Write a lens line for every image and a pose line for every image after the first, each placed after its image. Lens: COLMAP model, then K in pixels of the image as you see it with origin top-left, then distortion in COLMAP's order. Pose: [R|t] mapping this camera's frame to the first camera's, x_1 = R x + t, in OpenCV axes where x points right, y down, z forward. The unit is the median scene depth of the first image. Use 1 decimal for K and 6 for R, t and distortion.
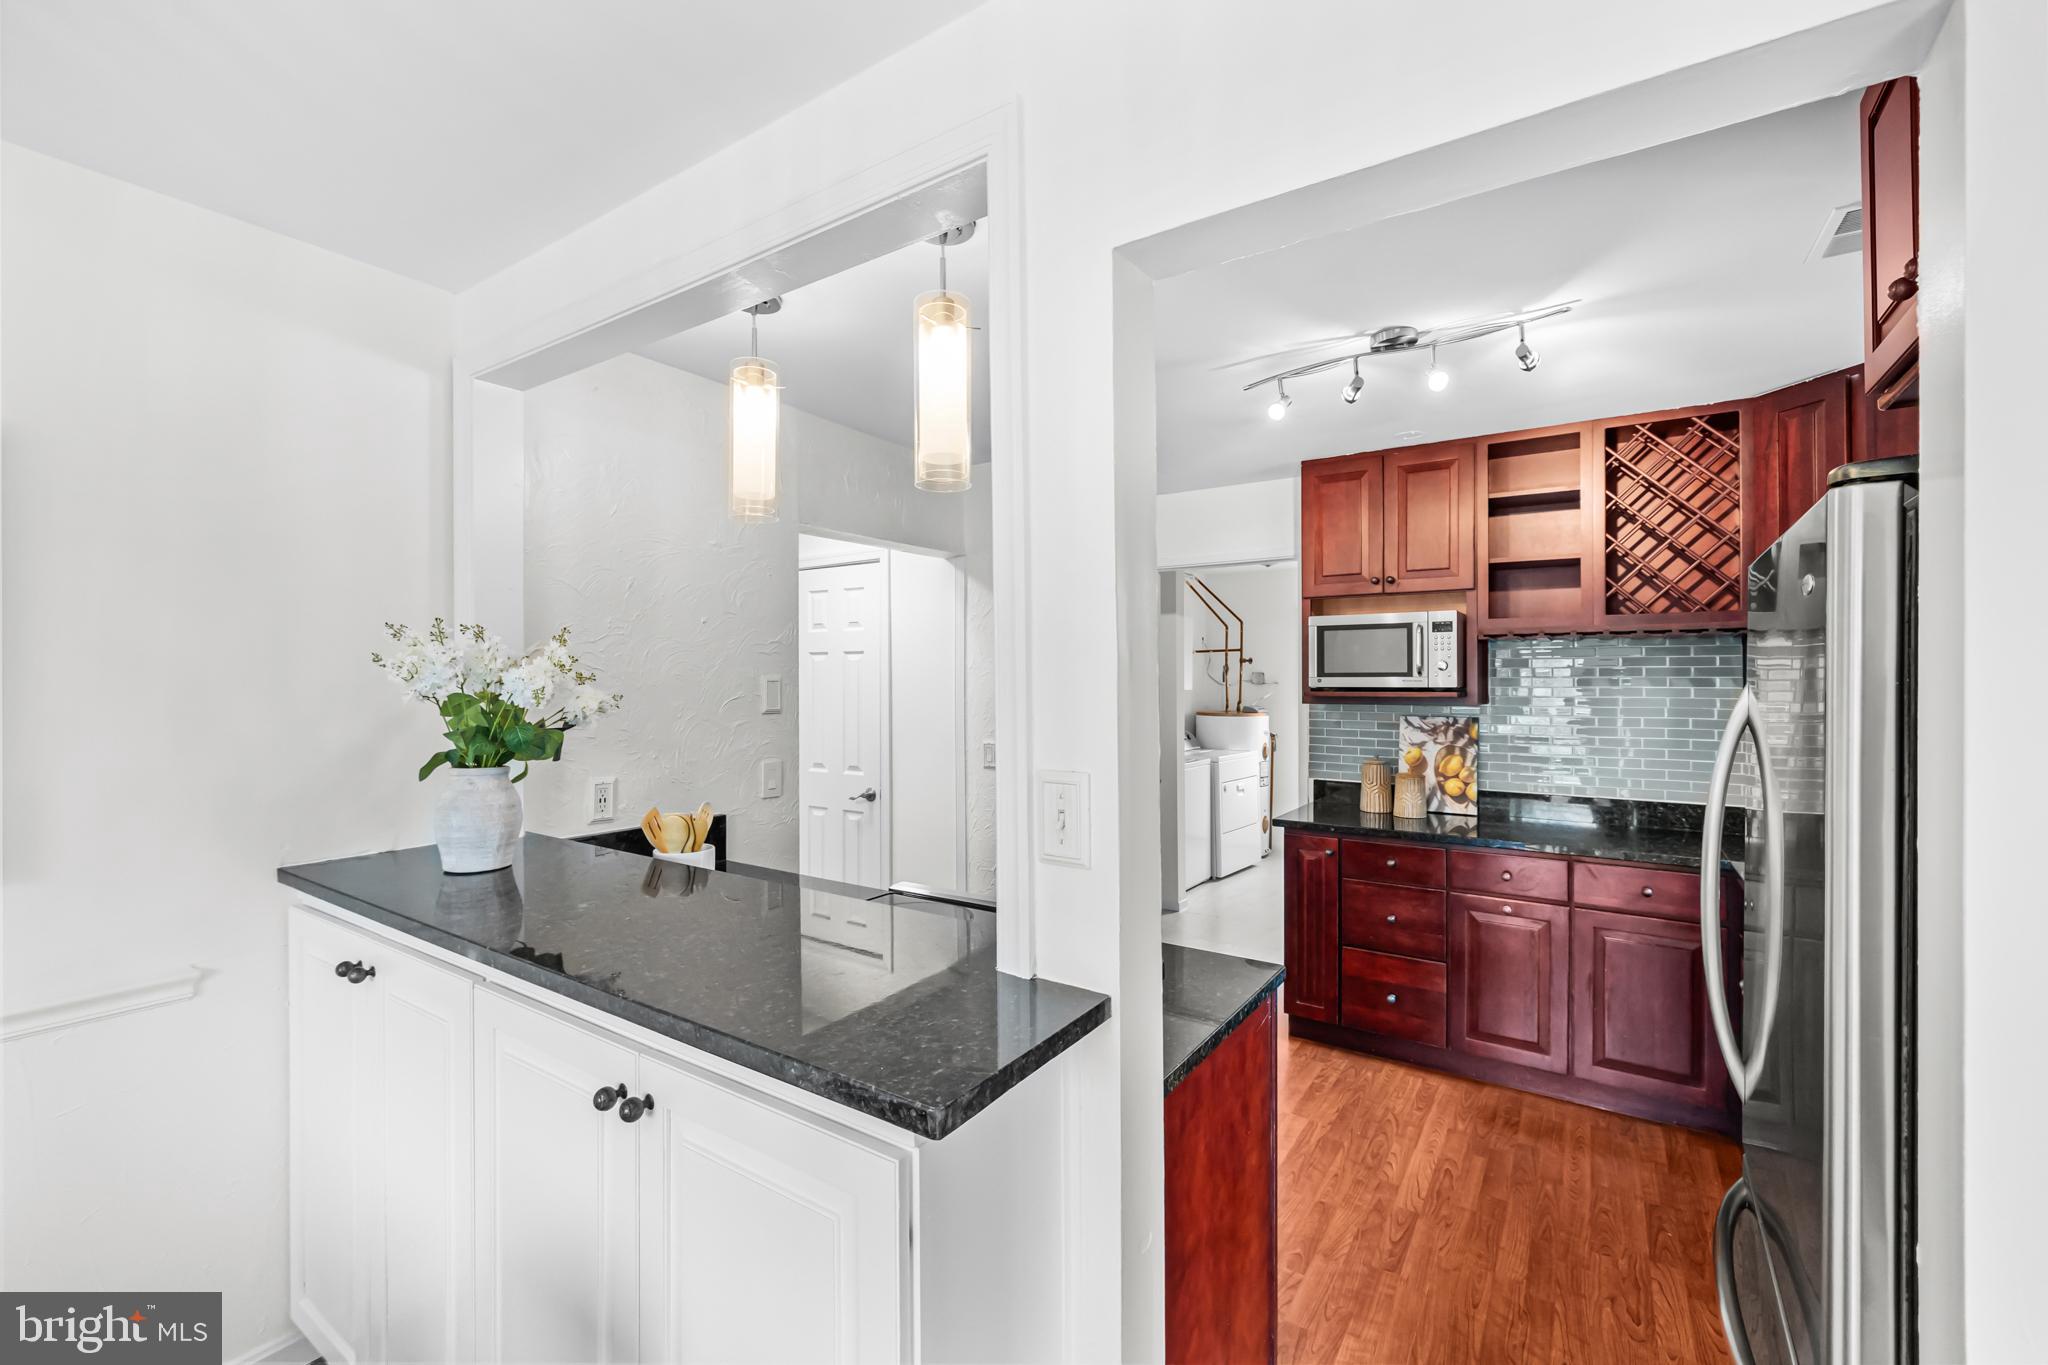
lens RADIAL K [[872.5, 0, 1016.4], [0, 872.5, 684.3], [0, 0, 1]] dist [0.004058, -0.000787]
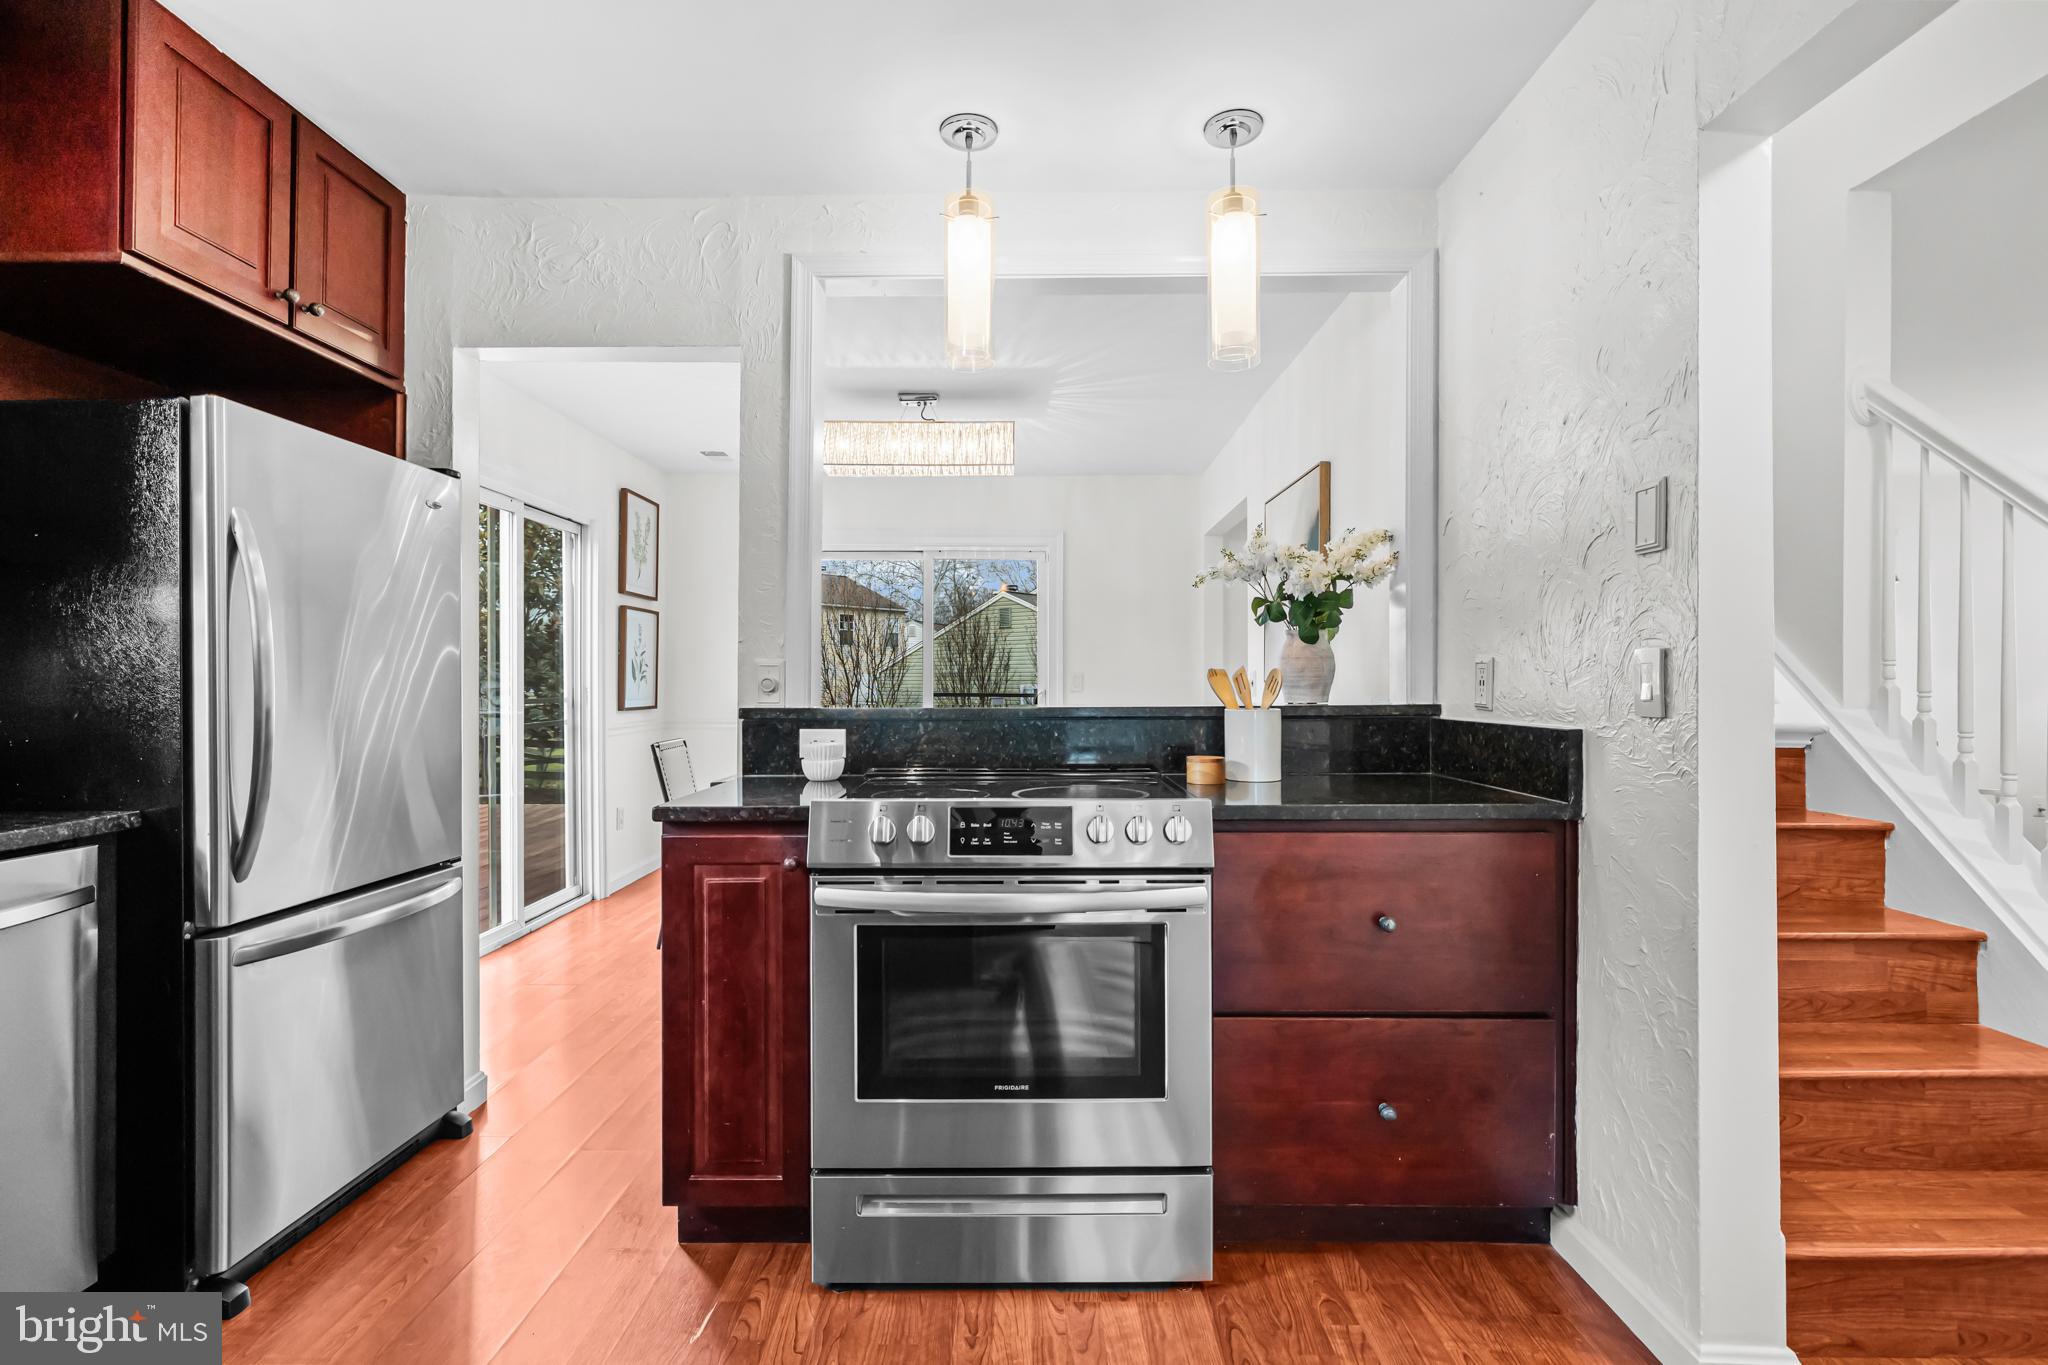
lens RADIAL K [[968.3, 0, 1024.2], [0, 968.3, 675.2], [0, 0, 1]] dist [-0.003096, 0.000867]
pose [[-0.832905, -0.000930, -0.553415, 0.279275], [0.000946, 0.999995, -0.003105, 0.089192], [0.553415, -0.003109, -0.832900, 1.061705]]
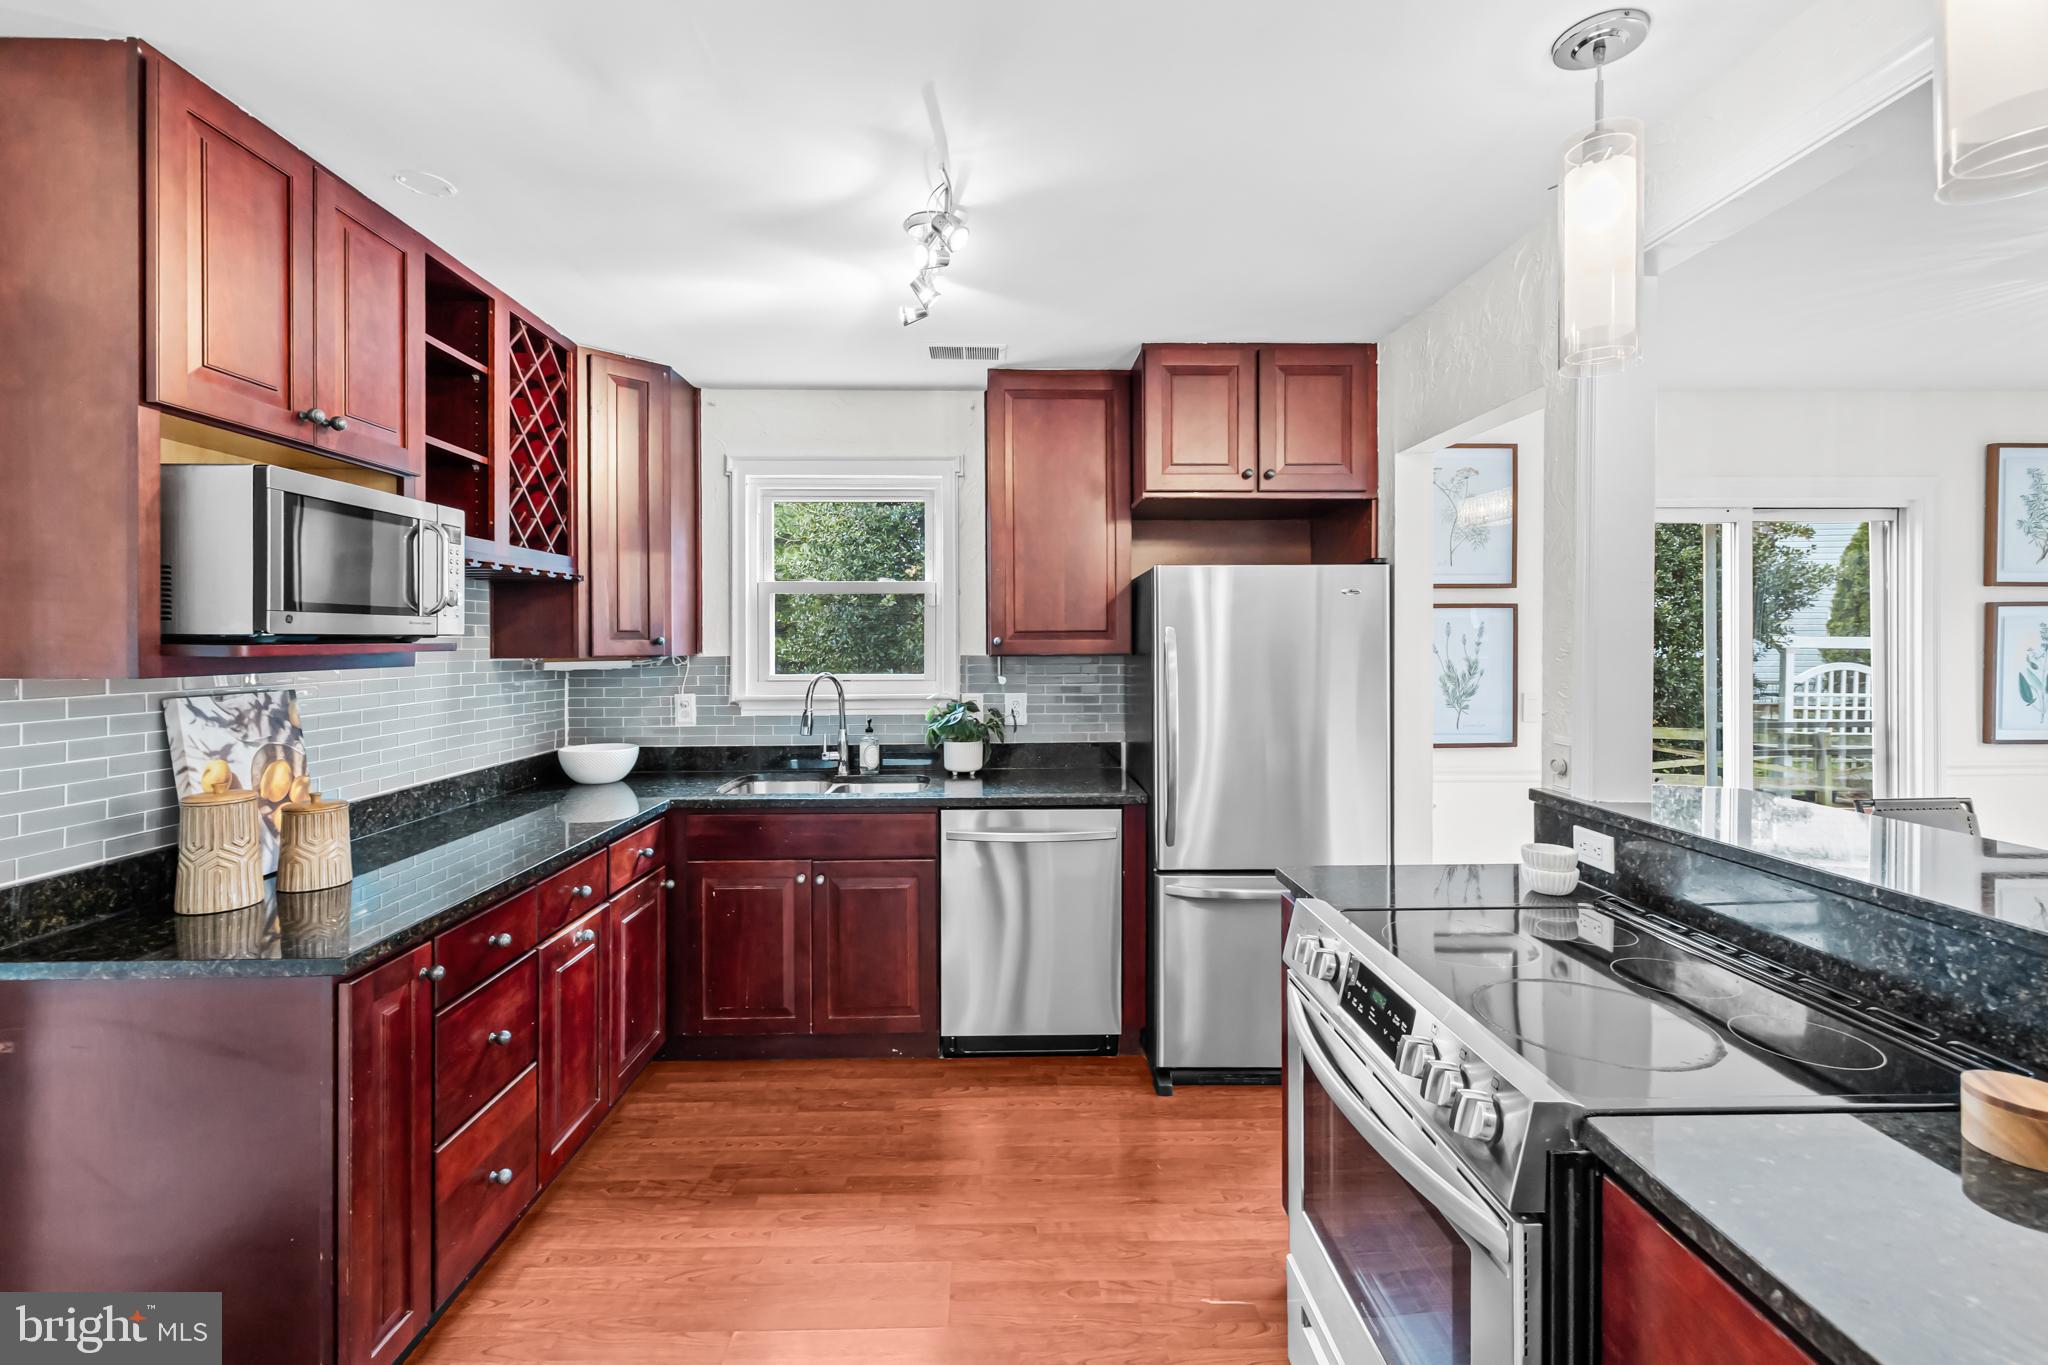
lens RADIAL K [[872.5, 0, 1012.2], [0, 872.5, 639.5], [0, 0, 1]] dist [0.004058, -0.000787]
pose [[-0.568136, 0.002856, 0.822930, -0.221295], [0.008176, 0.999964, 0.002174, 0.007715], [-0.822894, 0.007963, -0.568139, 0.971003]]
